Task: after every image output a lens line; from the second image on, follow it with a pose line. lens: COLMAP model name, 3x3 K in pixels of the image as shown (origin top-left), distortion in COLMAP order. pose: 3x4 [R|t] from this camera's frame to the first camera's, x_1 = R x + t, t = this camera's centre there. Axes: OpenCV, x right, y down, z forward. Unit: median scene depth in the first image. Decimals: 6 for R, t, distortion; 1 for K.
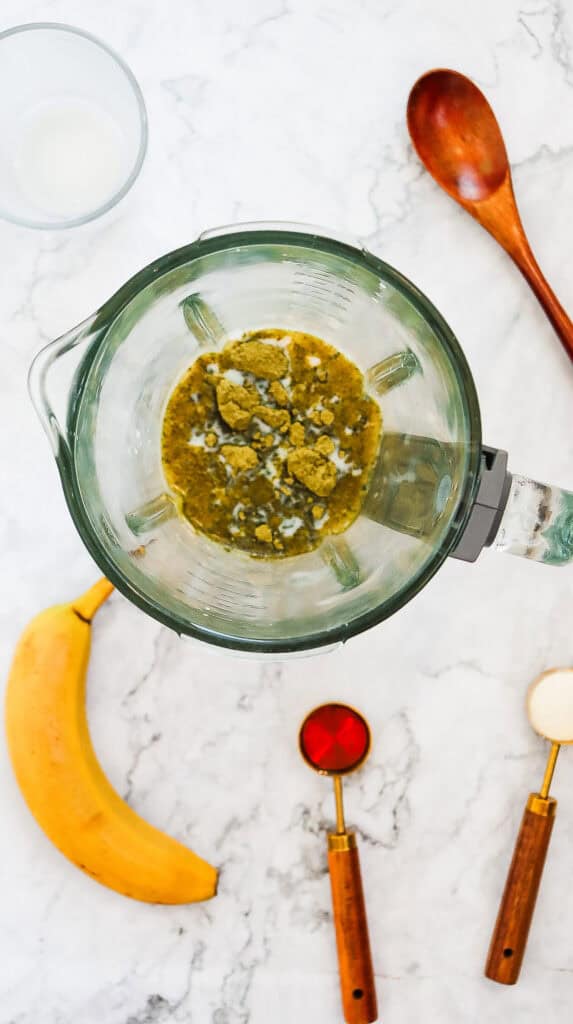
lens RADIAL K [[2192.4, 0, 286.5], [0, 2192.4, 512.0], [0, 0, 1]] dist [0.347429, -0.021025]
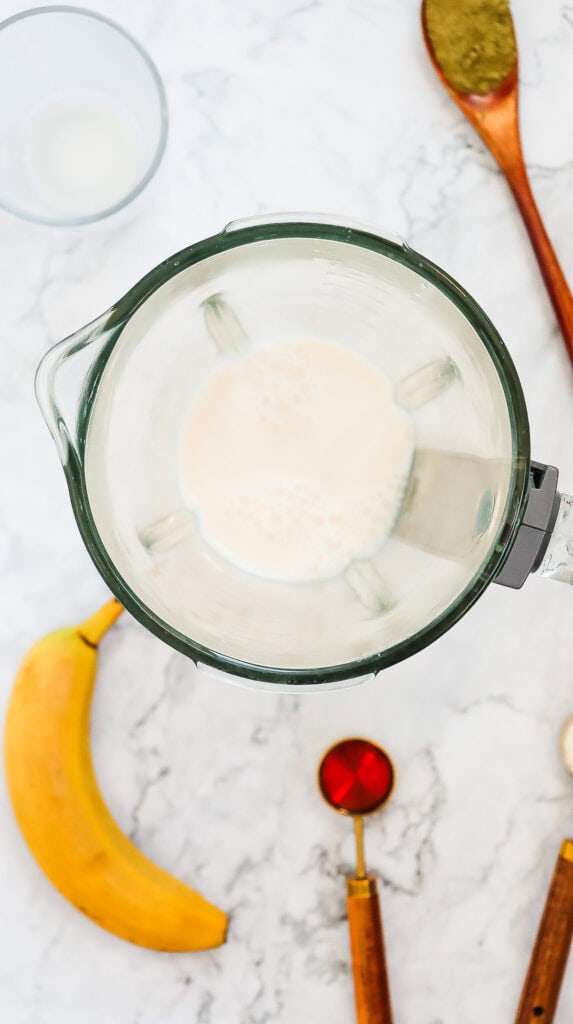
lens RADIAL K [[2192.4, 0, 286.5], [0, 2192.4, 512.0], [0, 0, 1]] dist [0.347429, -0.021025]
pose [[0.999856, 0.016793, -0.002387, -0.007121], [-0.016822, 0.999780, -0.012562, 0.002950], [0.002175, 0.012600, 0.999918, 0.062389]]
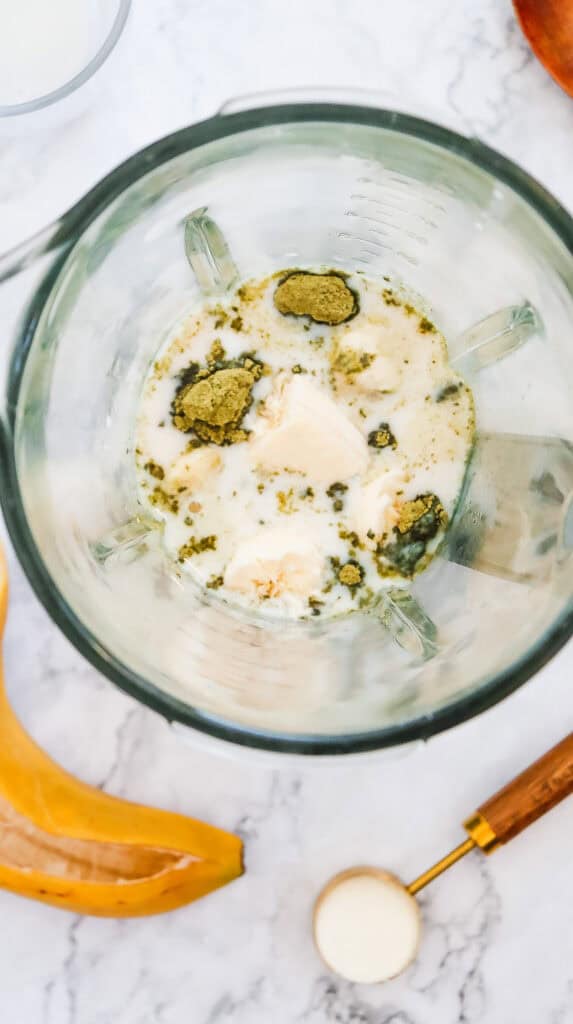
lens RADIAL K [[2801.1, 0, 286.5], [0, 2801.1, 512.0], [0, 0, 1]] dist [0.301754, 0.680665]
pose [[0.999531, 0.029536, 0.008062, -0.016744], [-0.029363, 0.999352, -0.020836, 0.007184], [-0.008672, 0.020590, 0.999750, 0.127691]]
